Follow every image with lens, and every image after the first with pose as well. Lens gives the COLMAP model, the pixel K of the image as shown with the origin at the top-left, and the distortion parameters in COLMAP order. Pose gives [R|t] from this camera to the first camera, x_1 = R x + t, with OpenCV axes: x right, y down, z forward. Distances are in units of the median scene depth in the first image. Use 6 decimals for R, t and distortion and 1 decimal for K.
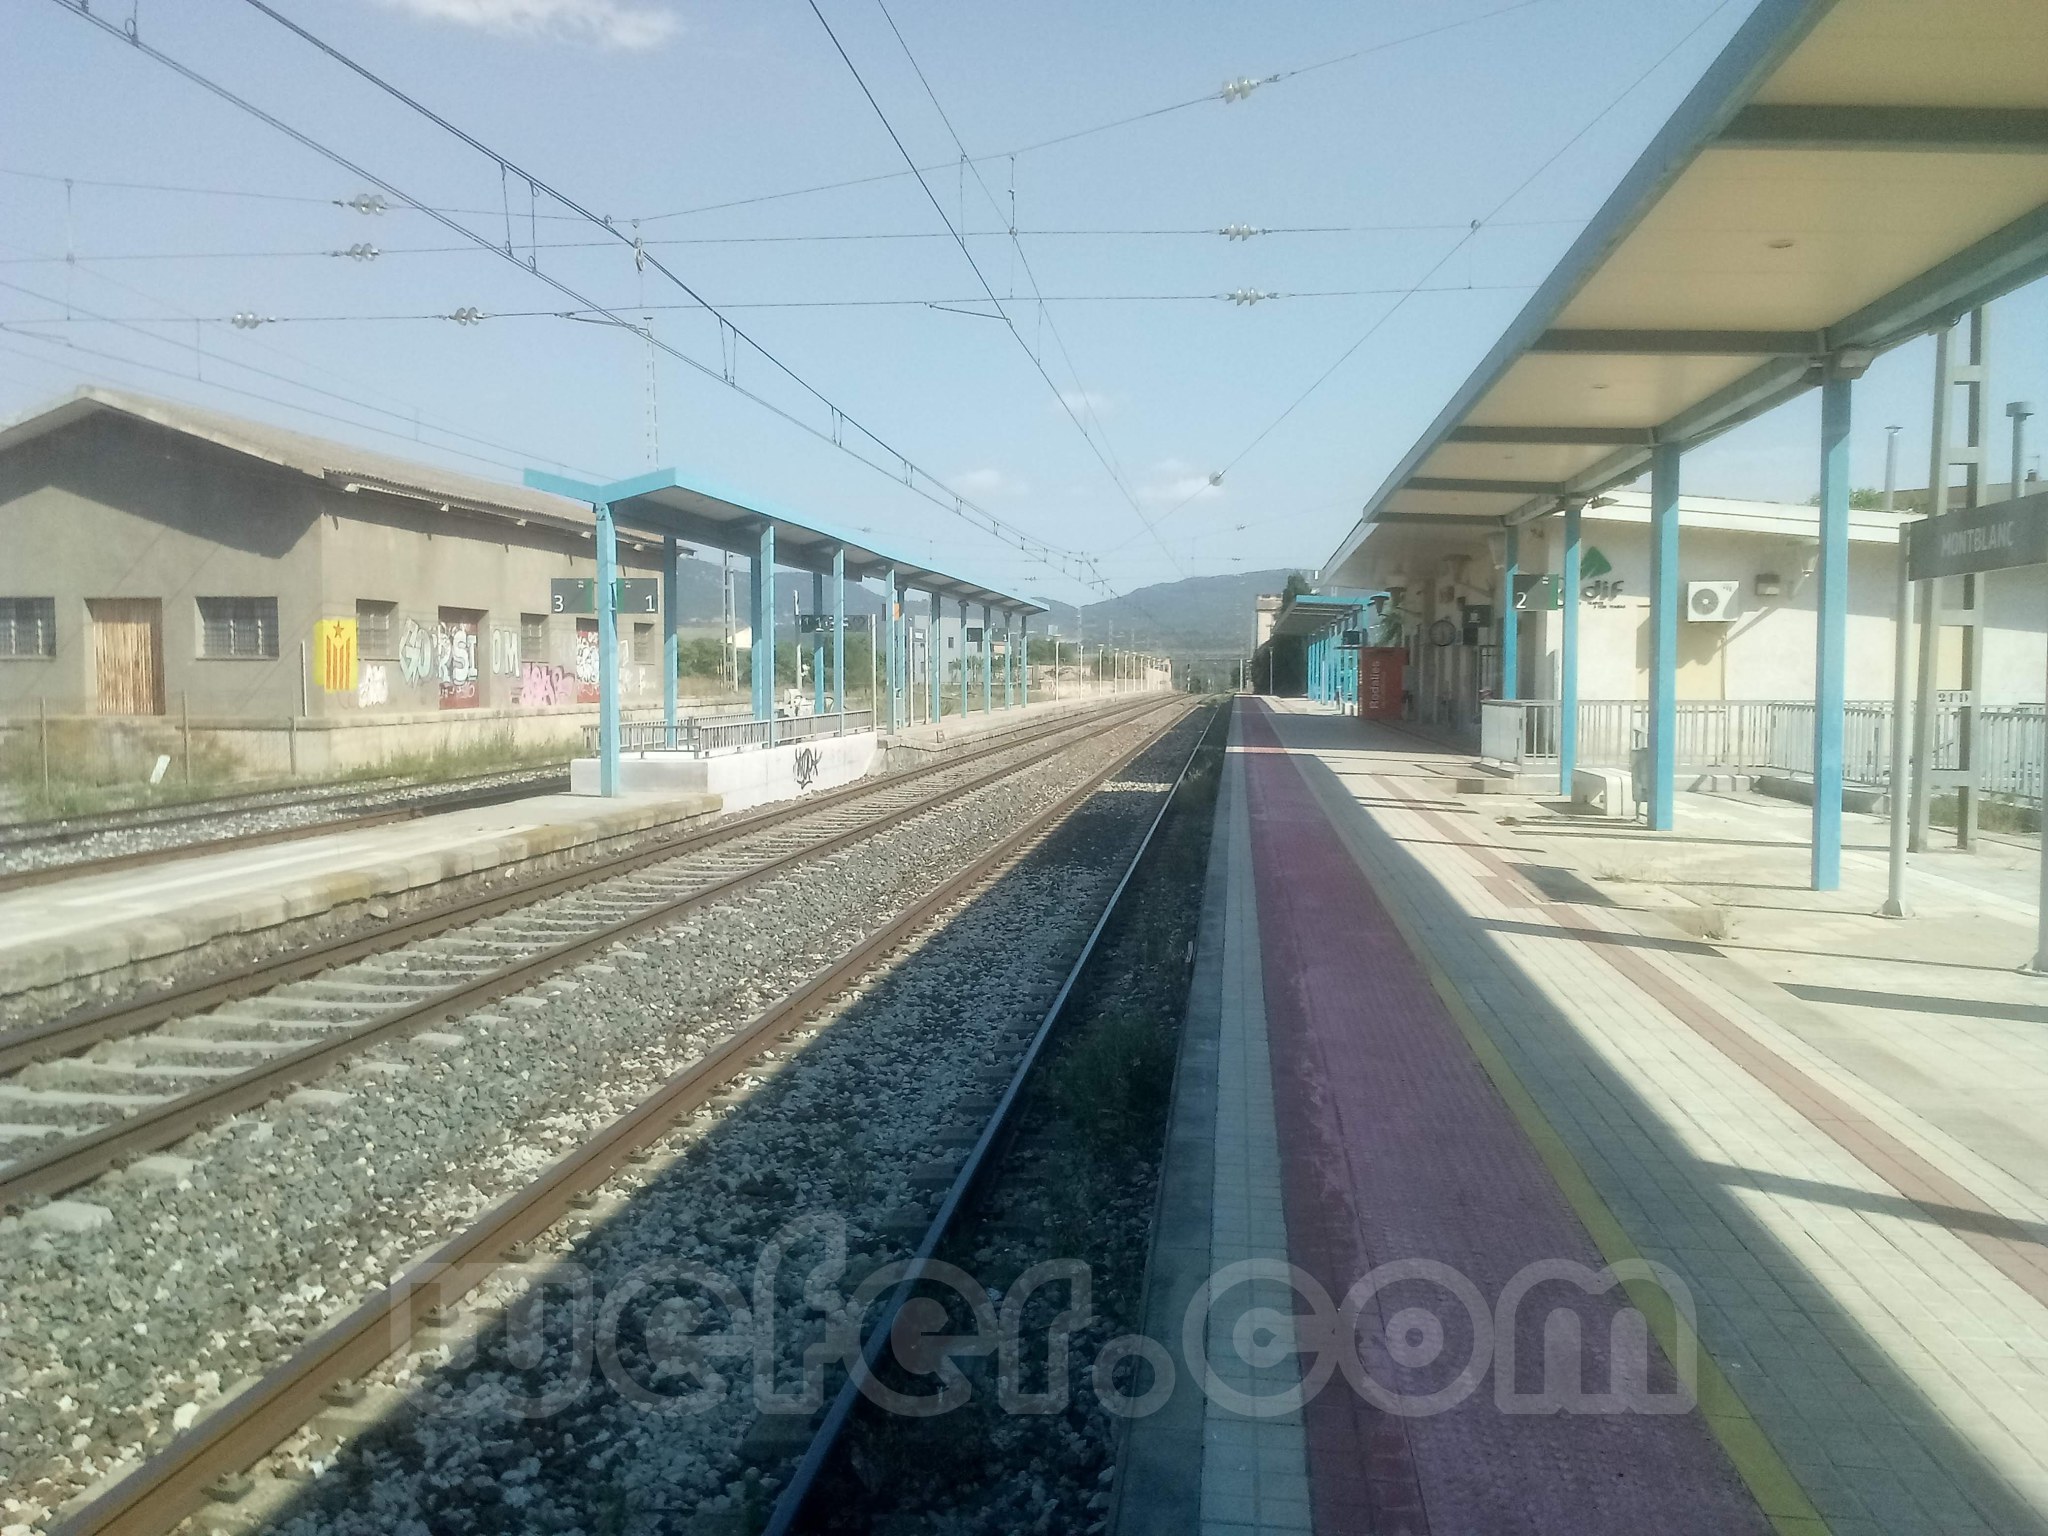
lens RADIAL K [[1622.0, 0, 1064.9], [0, 1622.0, 765.7], [0, 0, 1]] dist [0.098774, -0.145391]
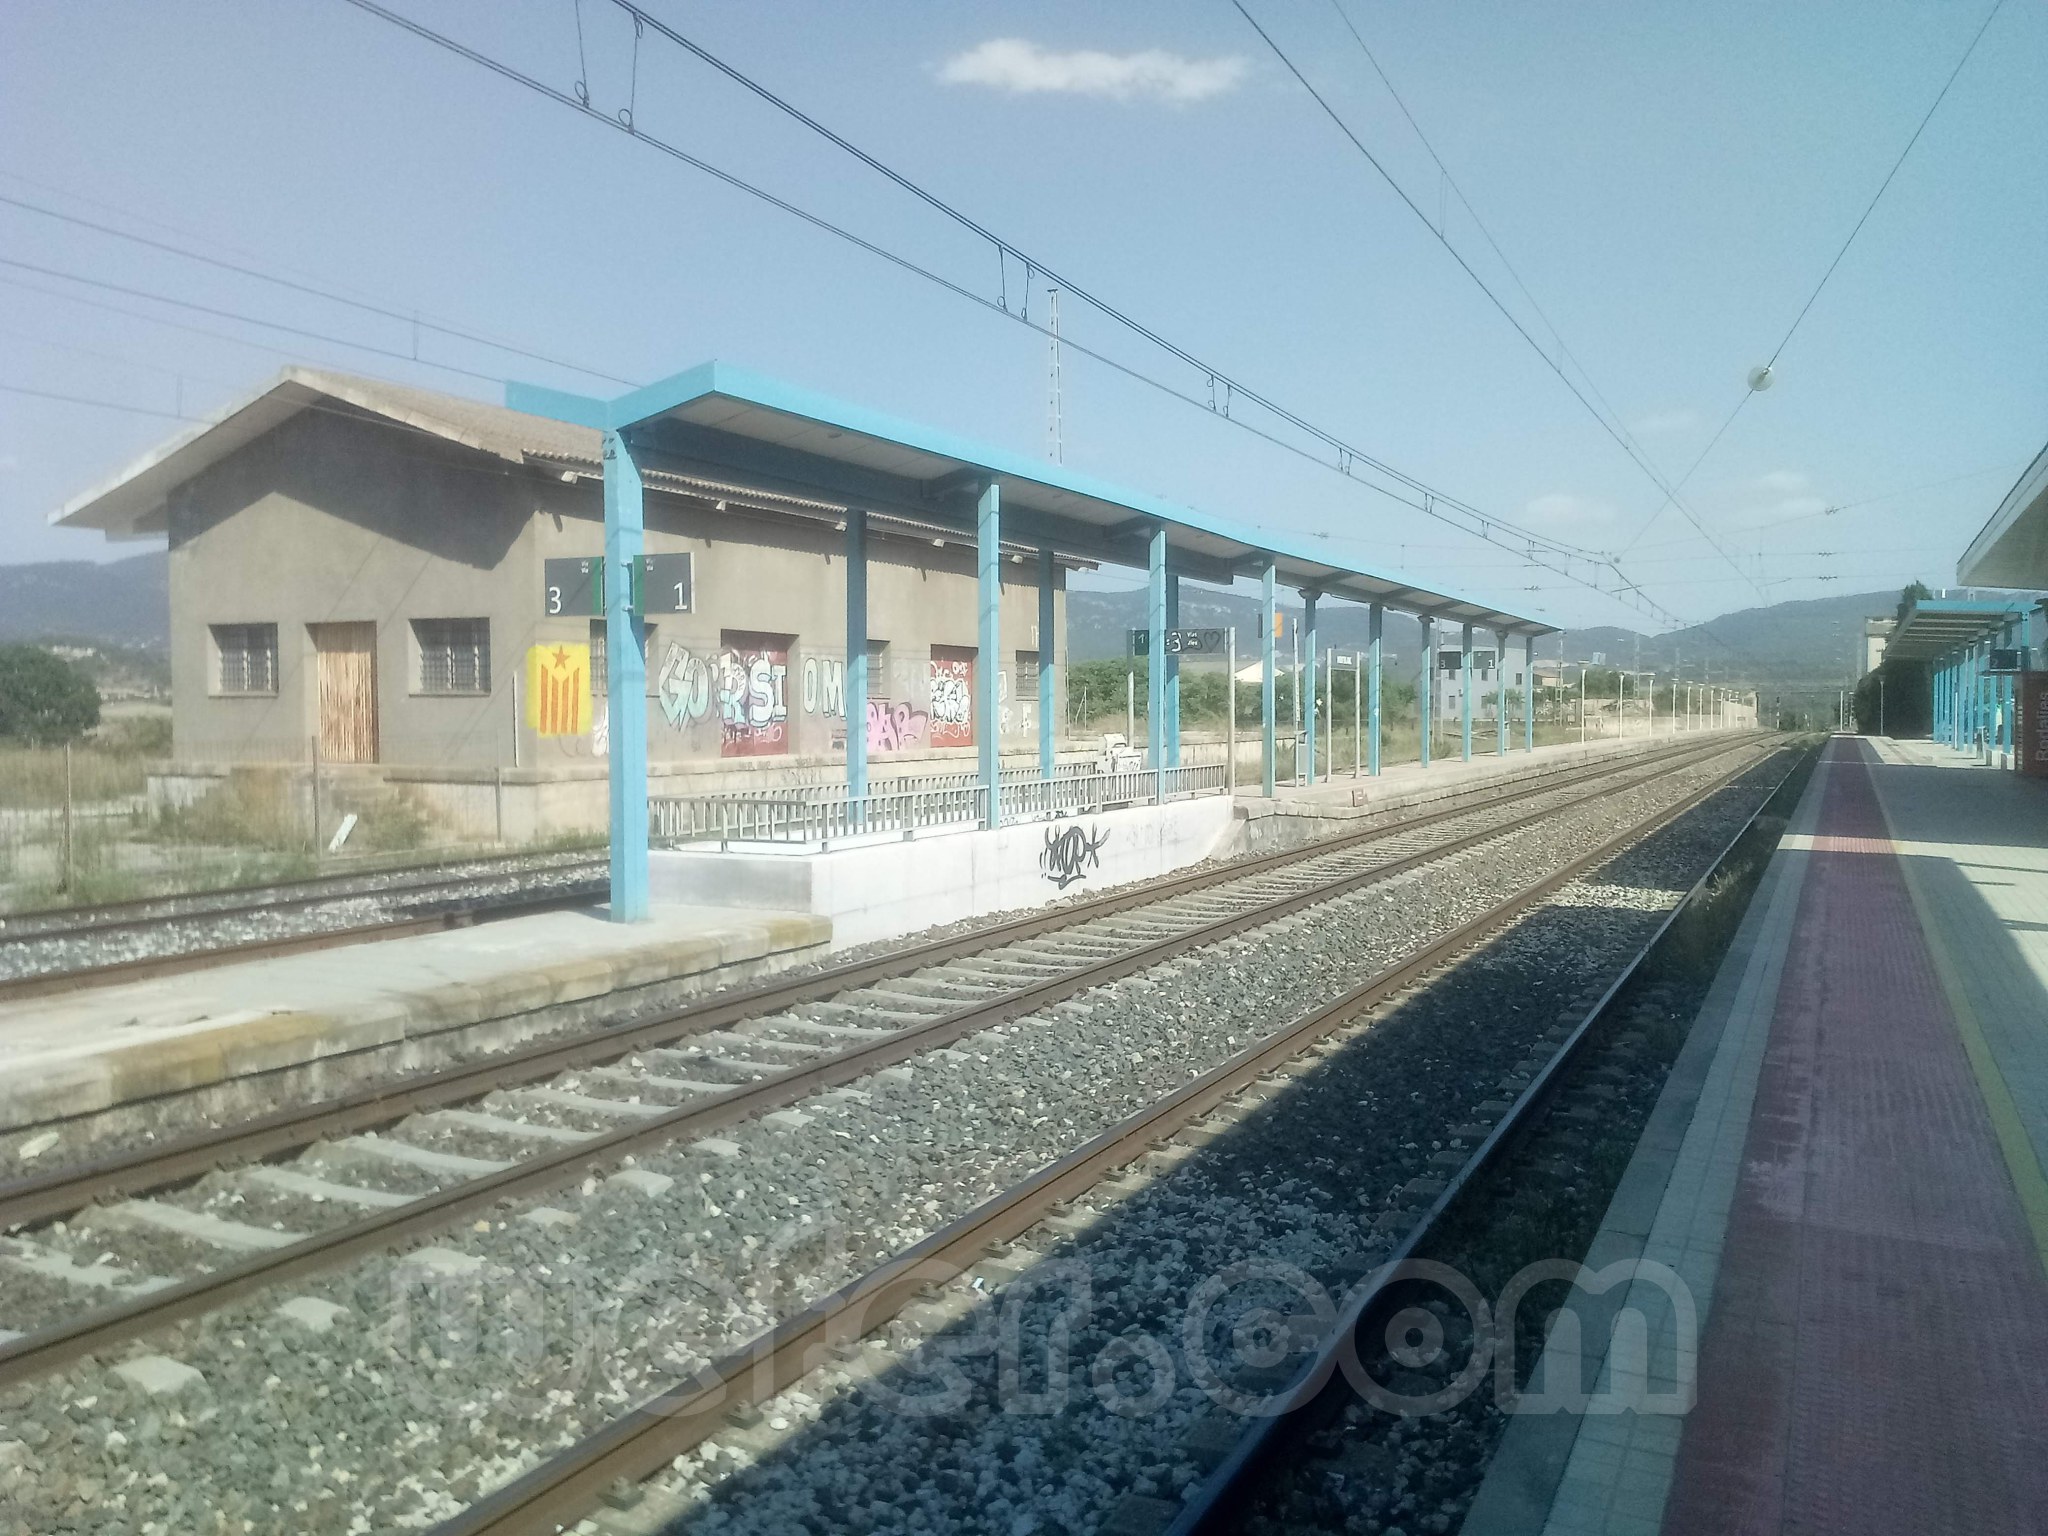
lens RADIAL K [[1622.0, 0, 1064.9], [0, 1622.0, 765.7], [0, 0, 1]] dist [0.098774, -0.145391]
pose [[0.944071, 0.011384, -0.329545, 0.048323], [-0.018464, 0.999661, -0.018364, -0.020691], [0.329224, 0.023422, 0.943961, 0.336392]]
